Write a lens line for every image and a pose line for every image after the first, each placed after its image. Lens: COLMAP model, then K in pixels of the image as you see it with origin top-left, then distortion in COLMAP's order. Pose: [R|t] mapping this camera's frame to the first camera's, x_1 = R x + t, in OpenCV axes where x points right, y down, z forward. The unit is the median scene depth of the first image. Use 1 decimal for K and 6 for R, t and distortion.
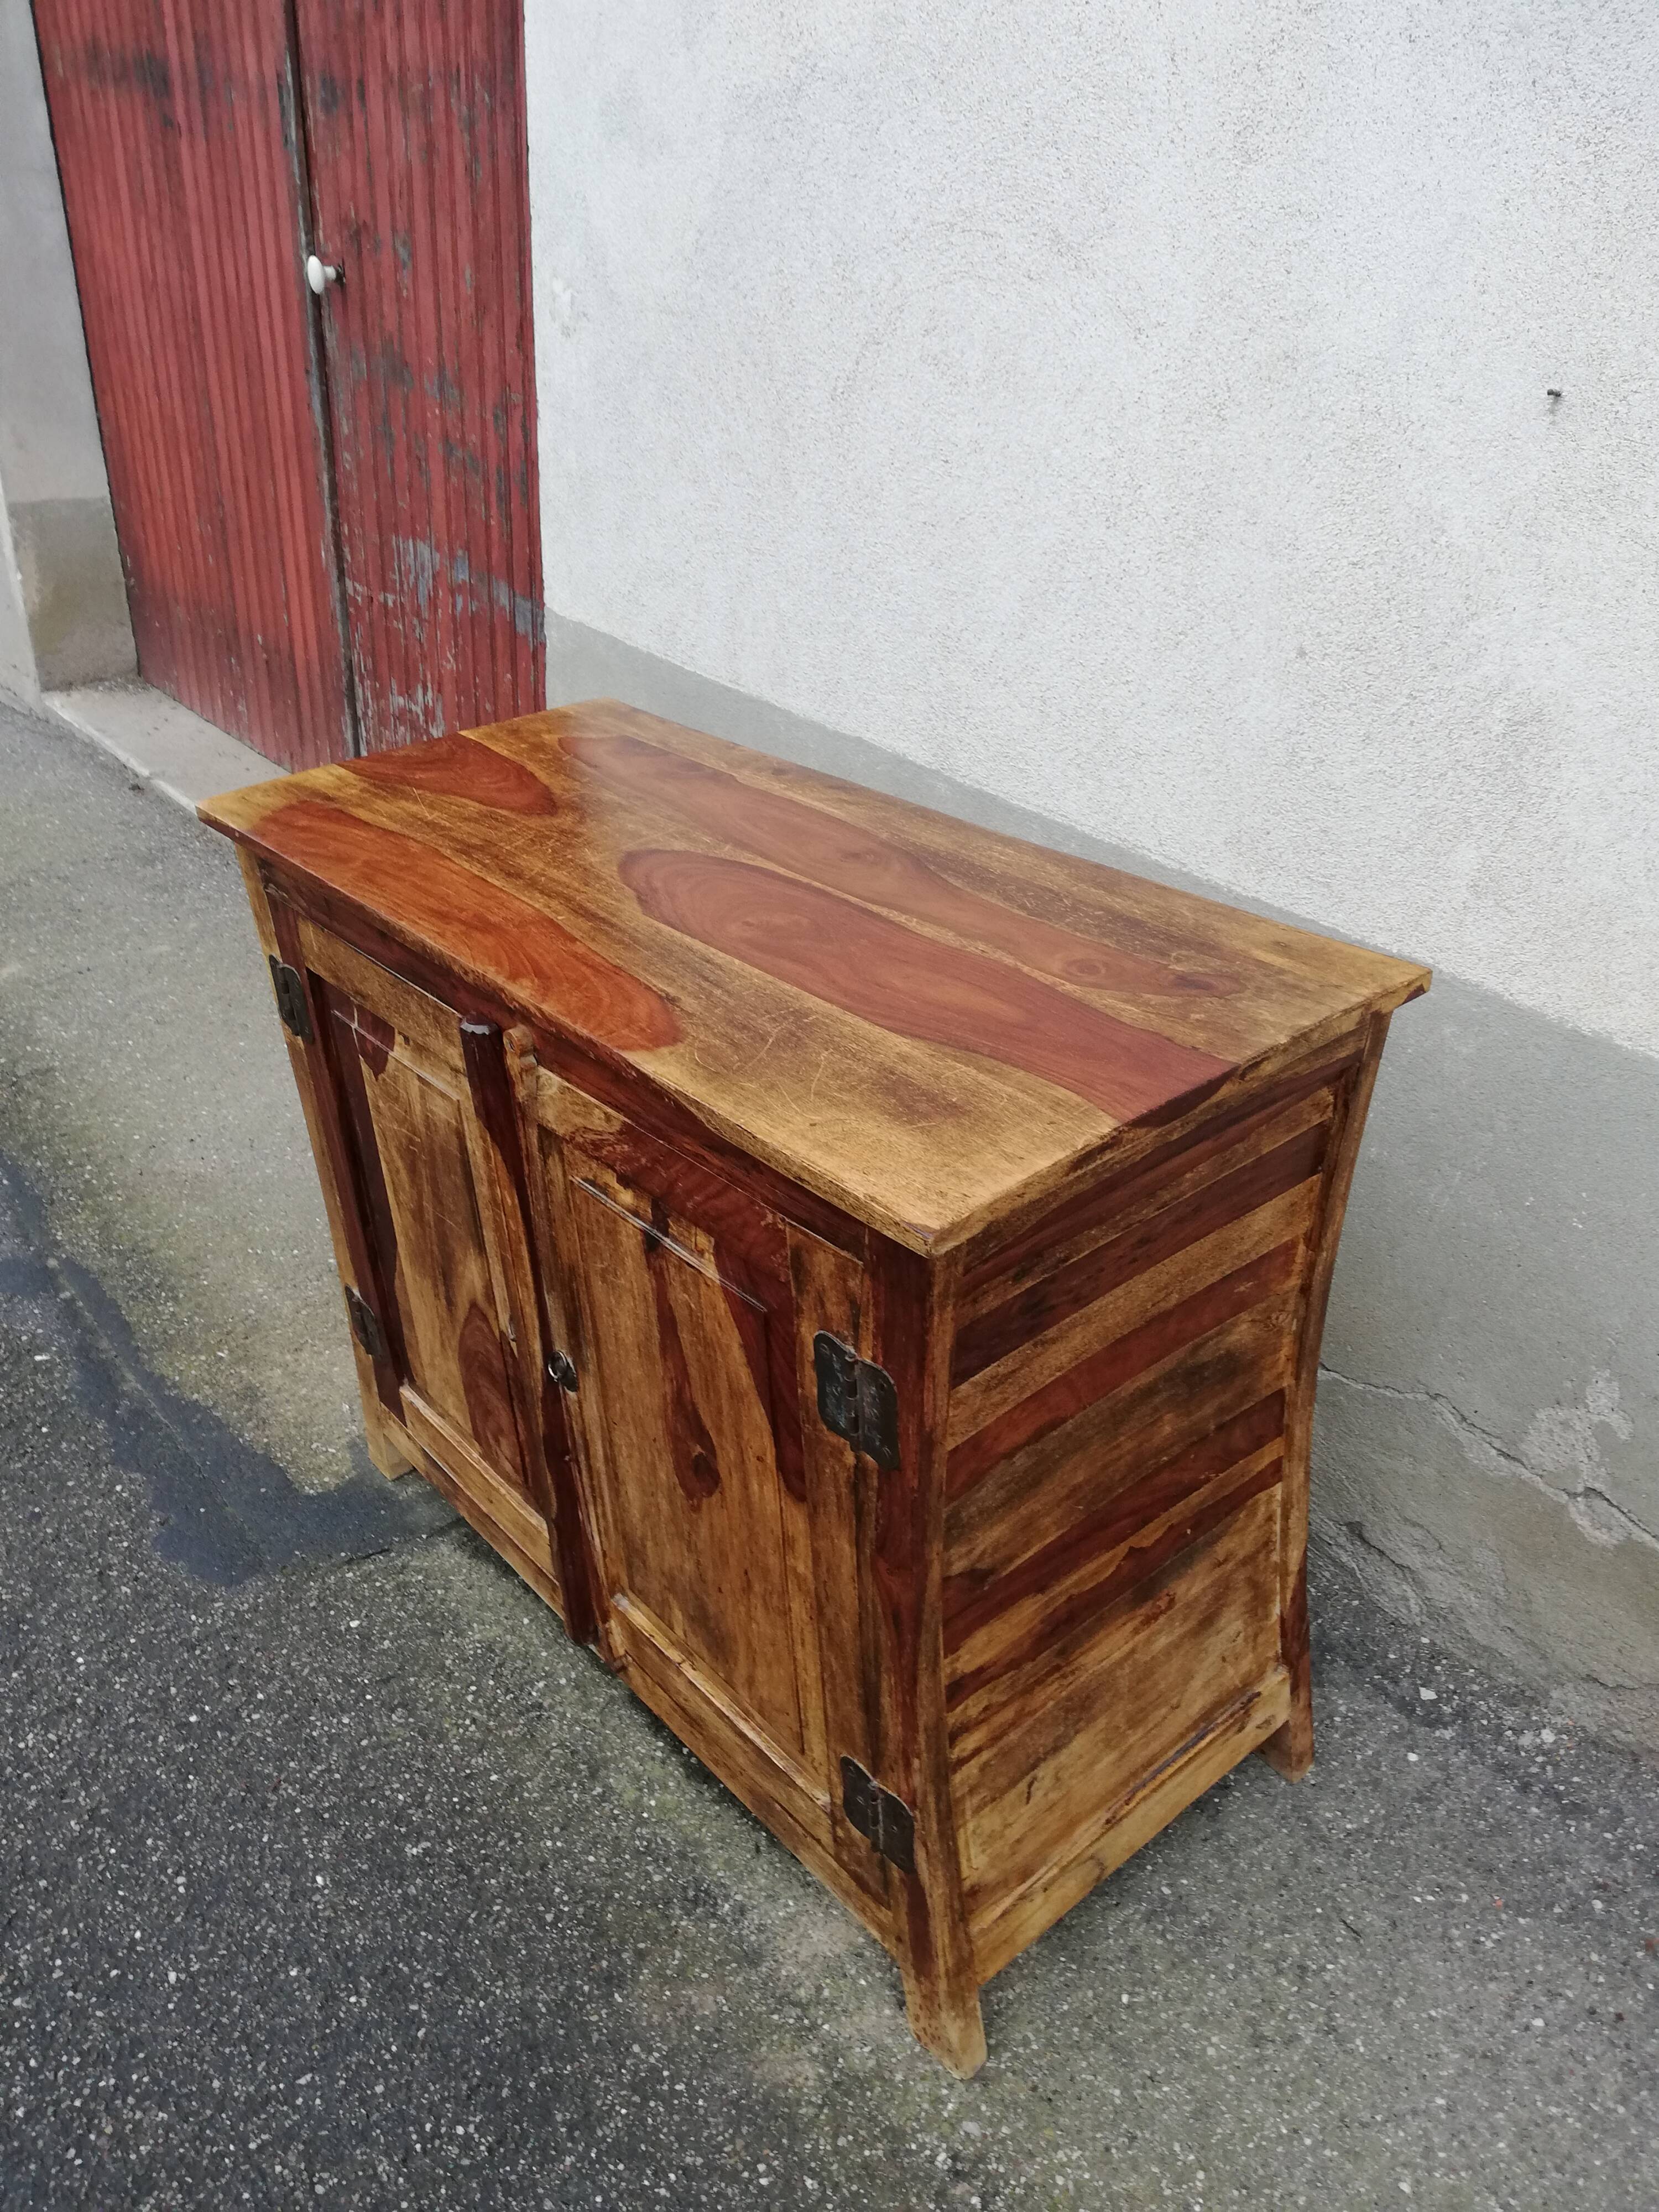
lens RADIAL K [[1677.9, 0, 812.6], [0, 1677.9, 1103.9], [0, 0, 1]] dist [0.043775, -0.061894]
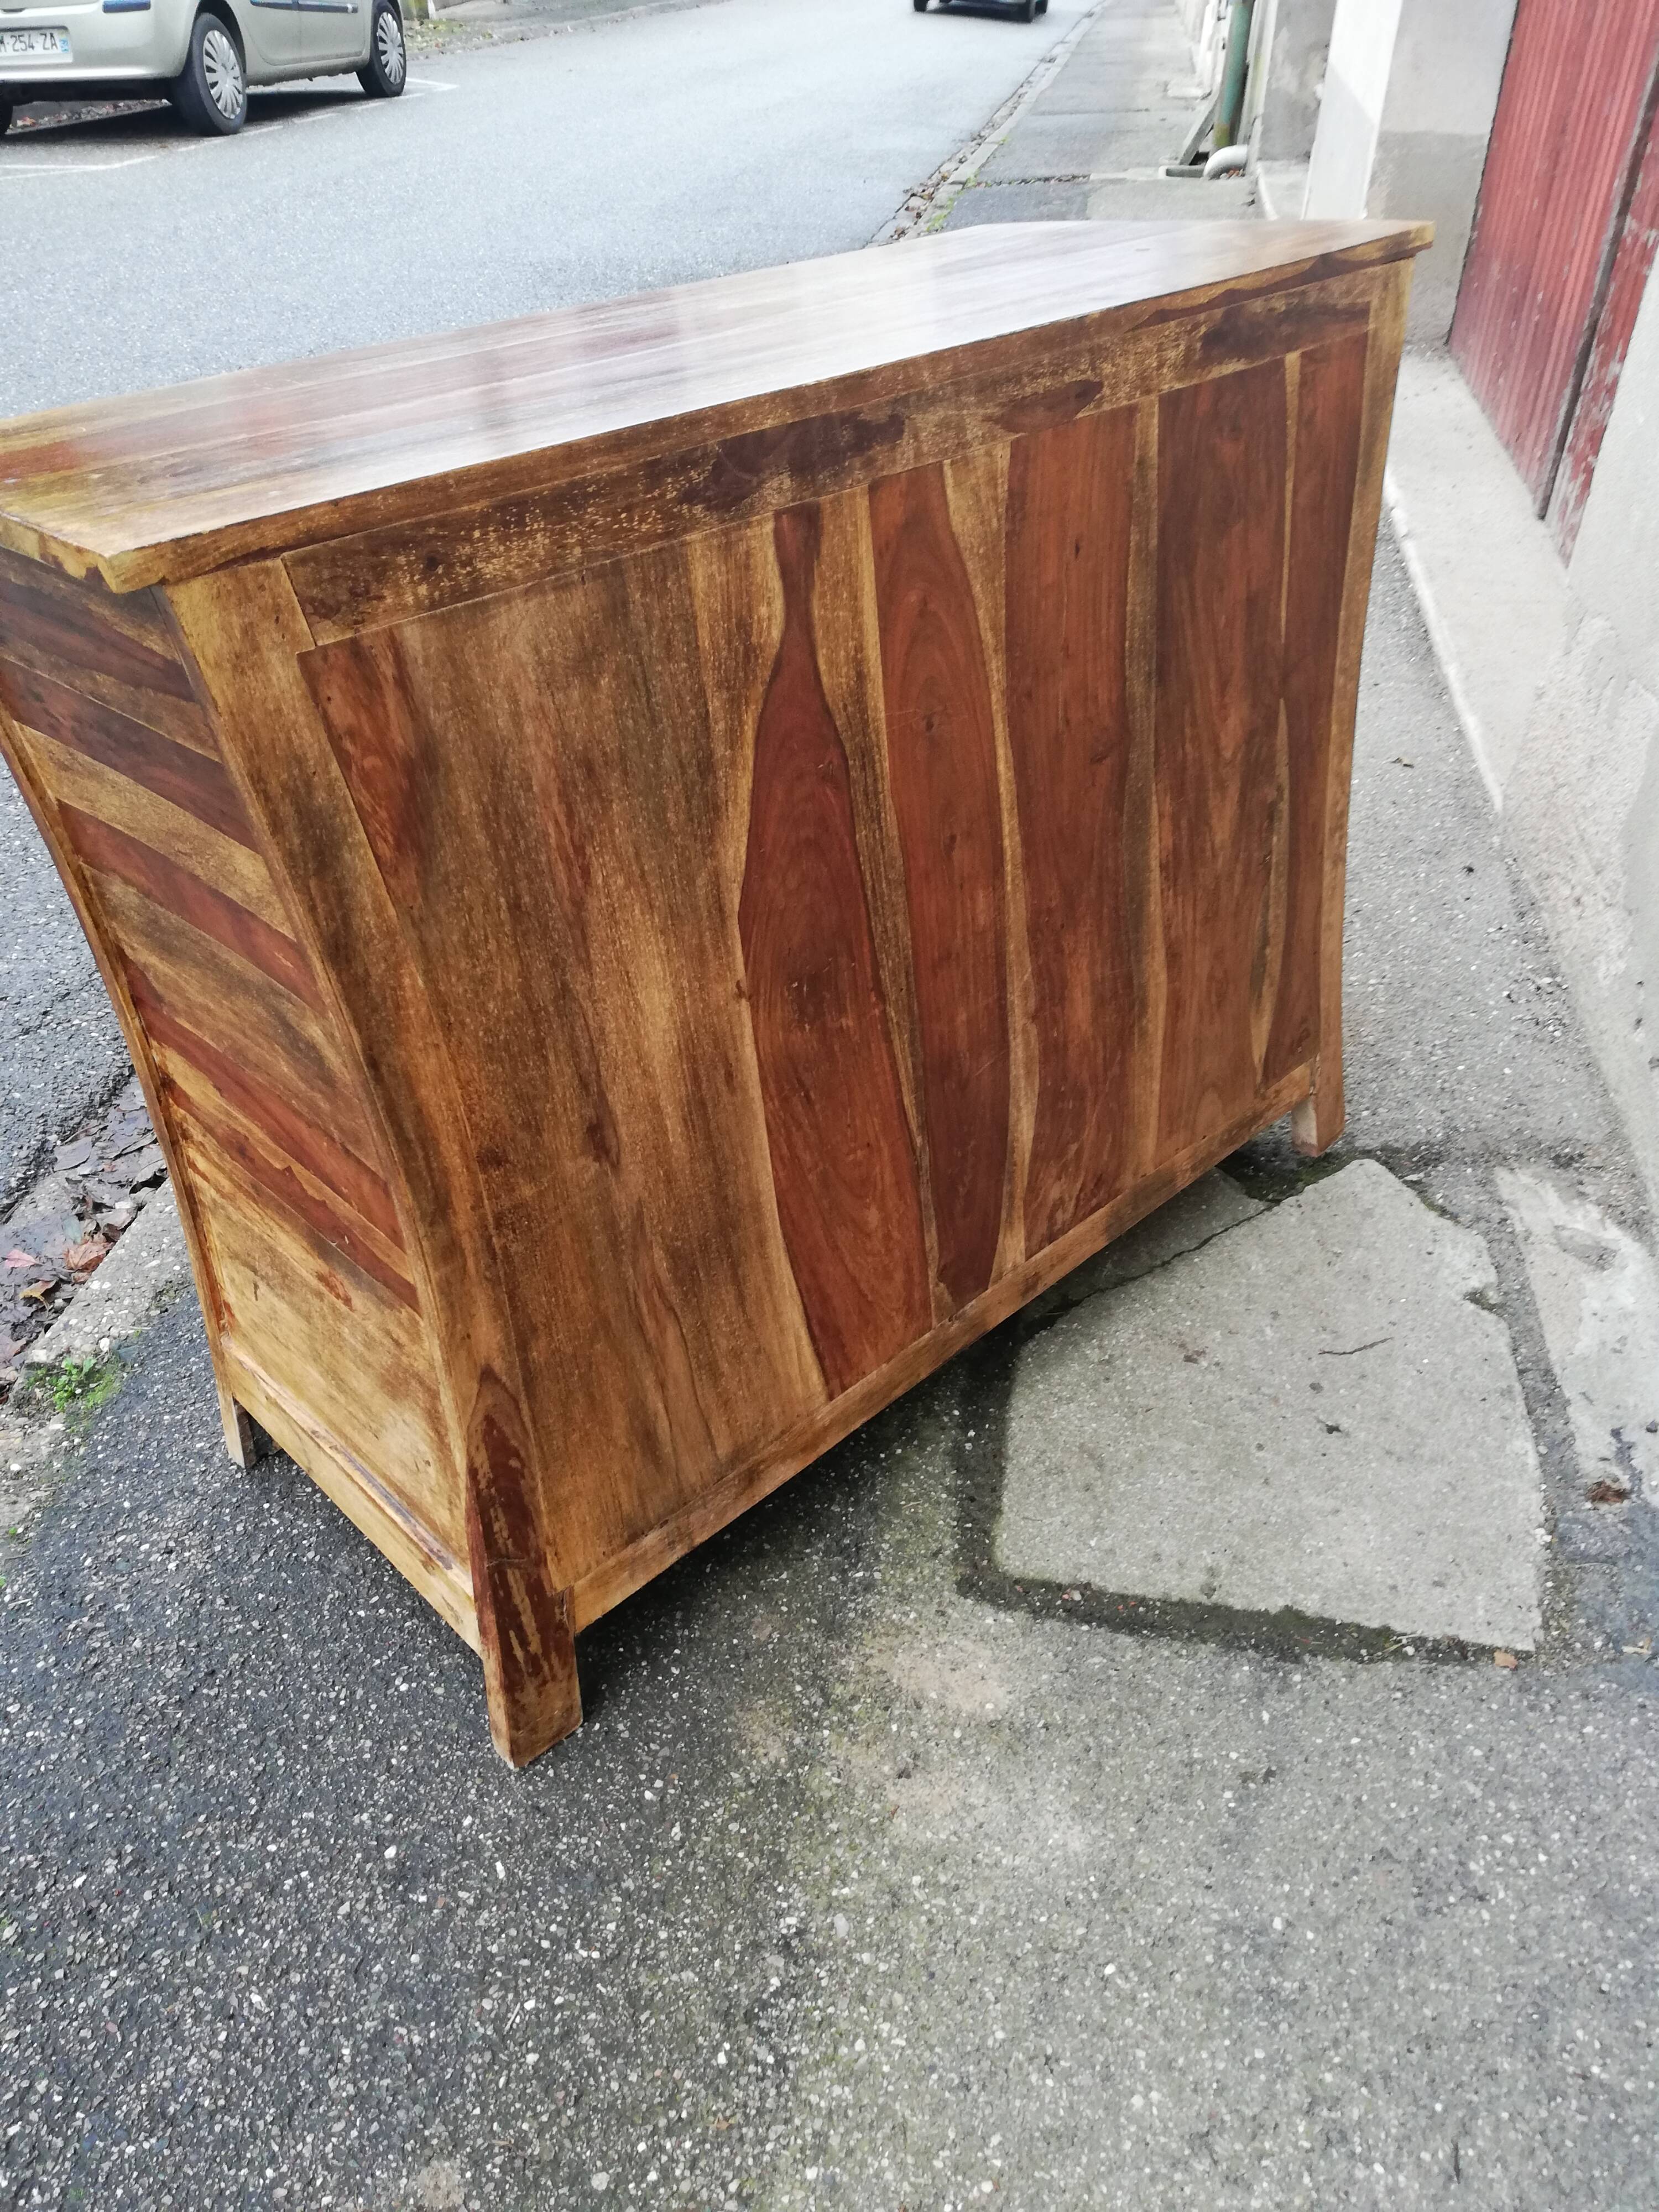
lens RADIAL K [[1667.0, 0, 832.2], [0, 1667.0, 1077.0], [0, 0, 1]] dist [0.040688, -0.048160]
pose [[0.665102, 0.413775, -0.621635, 0.392770], [-0.345159, 0.908532, 0.235448, 0.042707], [0.662197, 0.057966, 0.747084, 0.342270]]
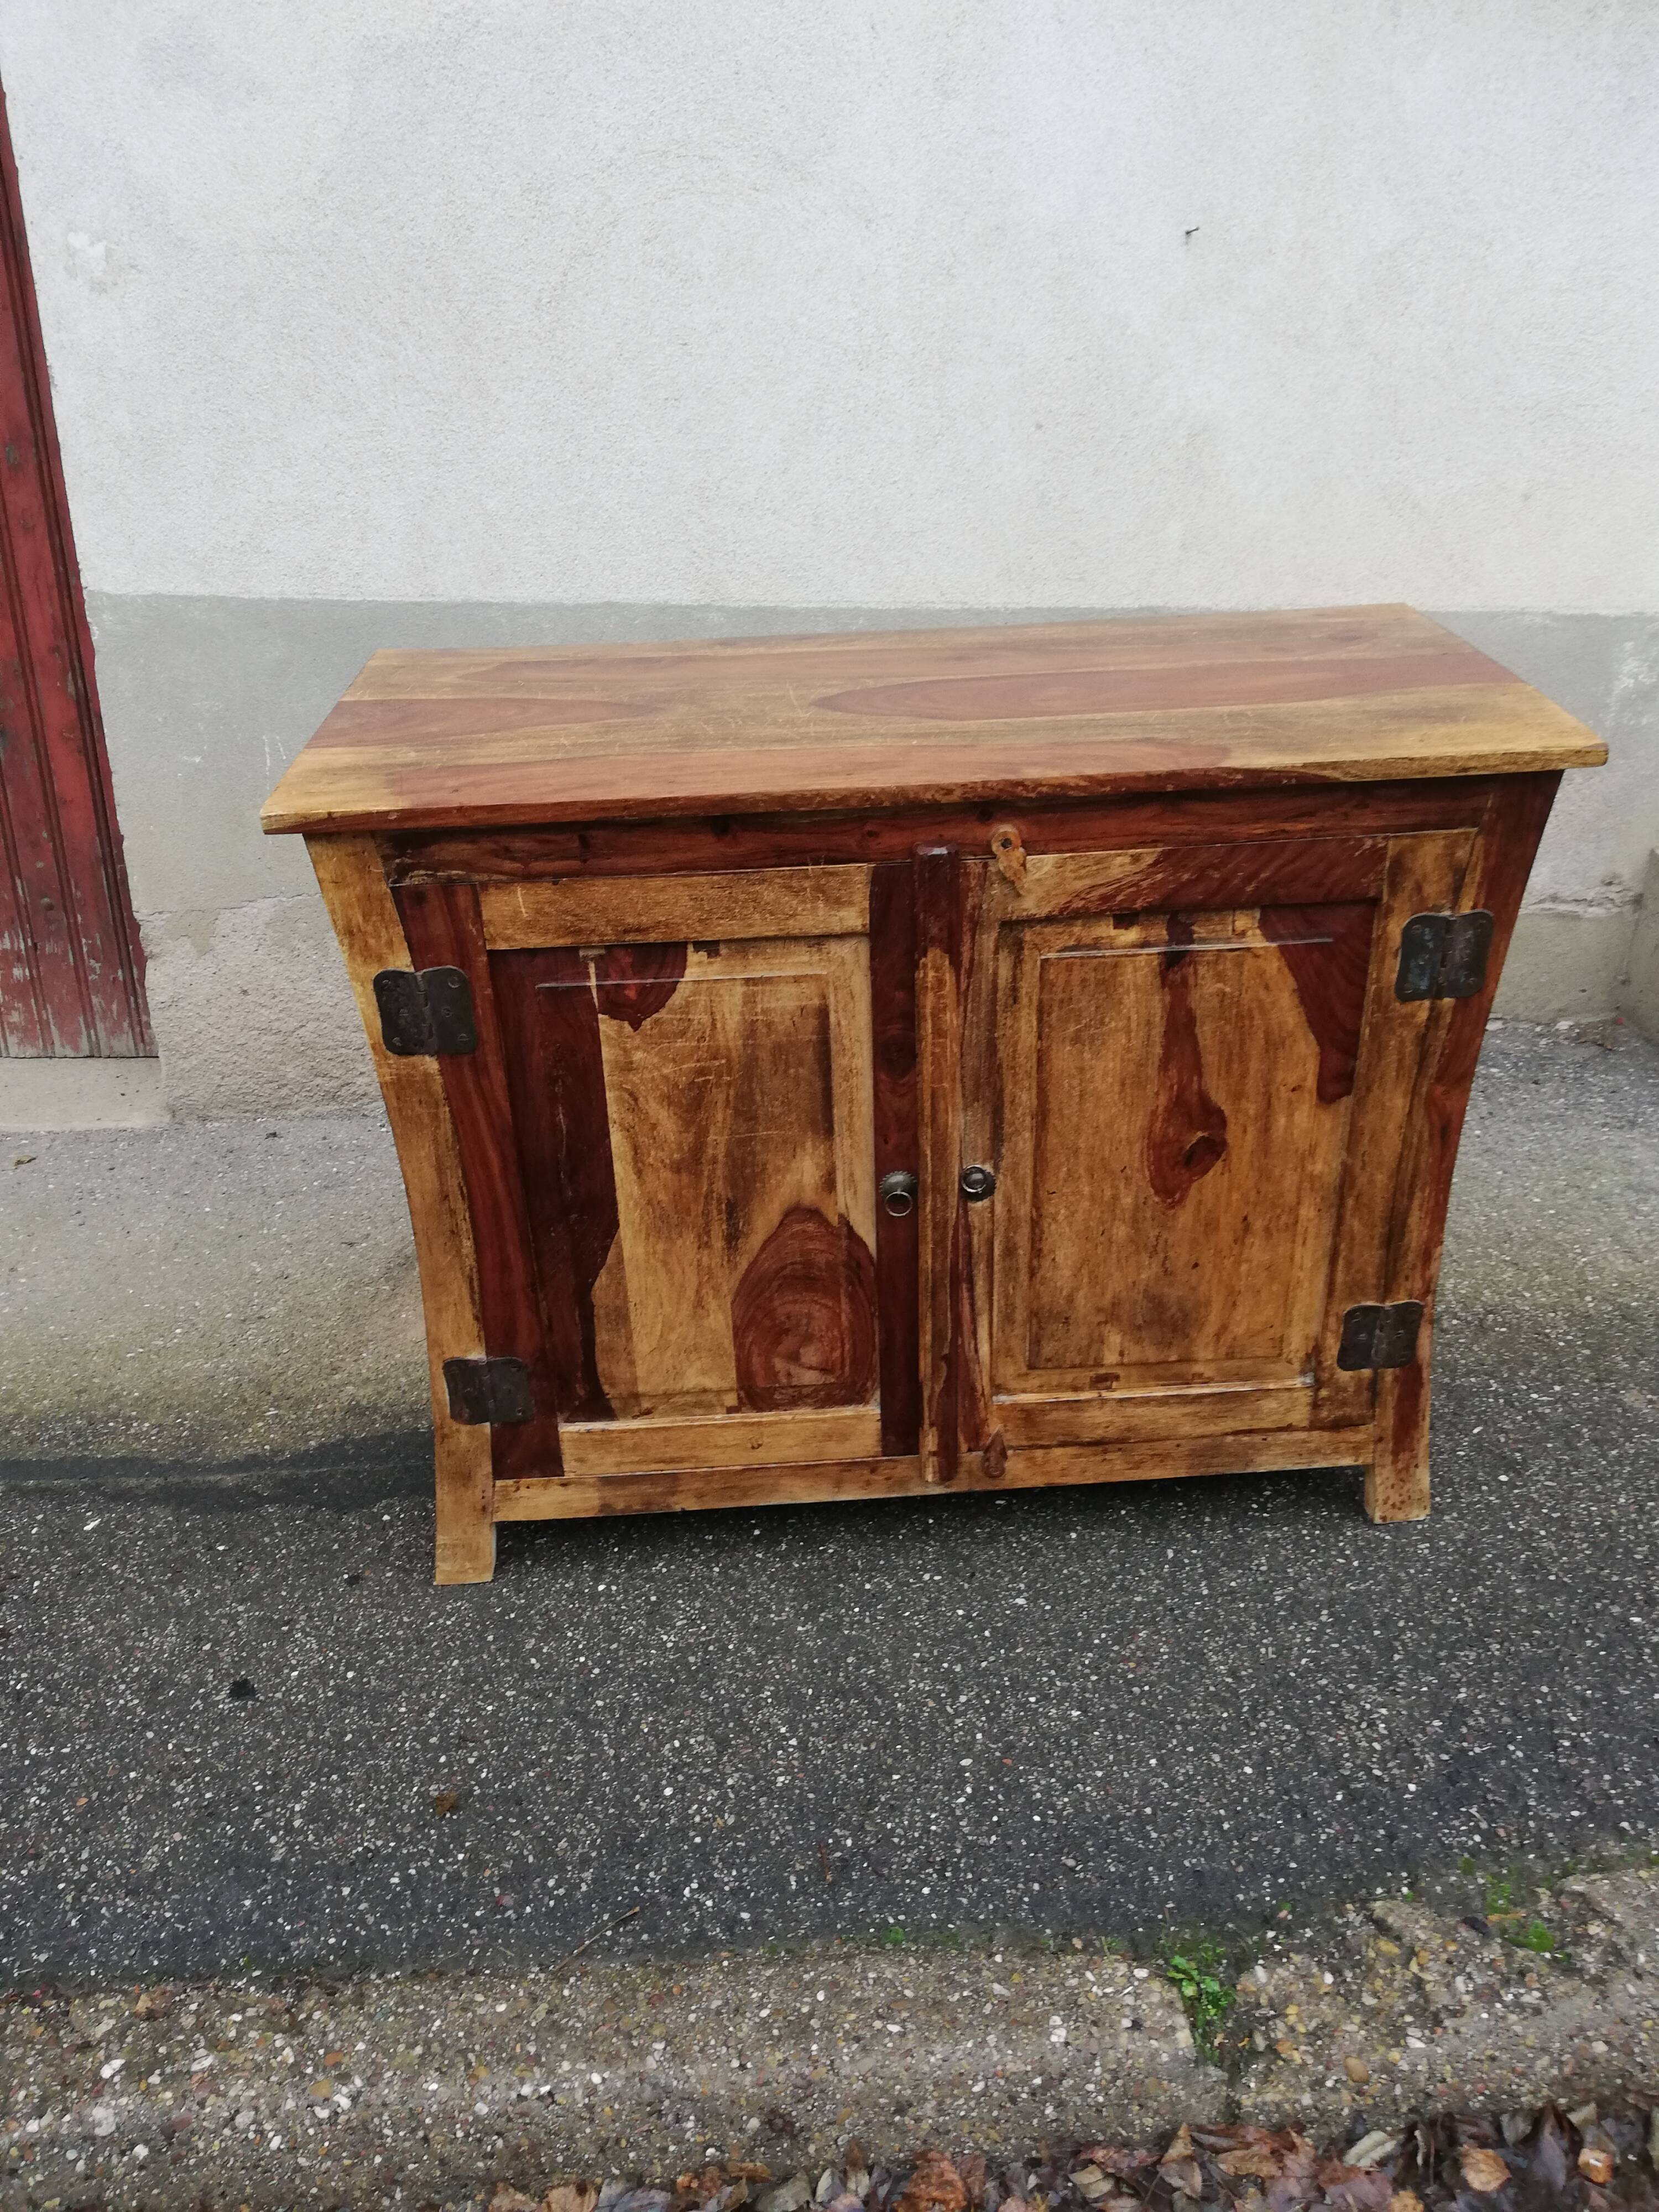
lens RADIAL K [[1677.9, 0, 815.2], [0, 1677.9, 1101.1], [0, 0, 1]] dist [0.043775, -0.061894]
pose [[0.603987, -0.368741, 0.706562, -0.941041], [0.394243, 0.908703, 0.137225, -0.071318], [-0.692656, 0.195675, 0.694219, 0.343221]]
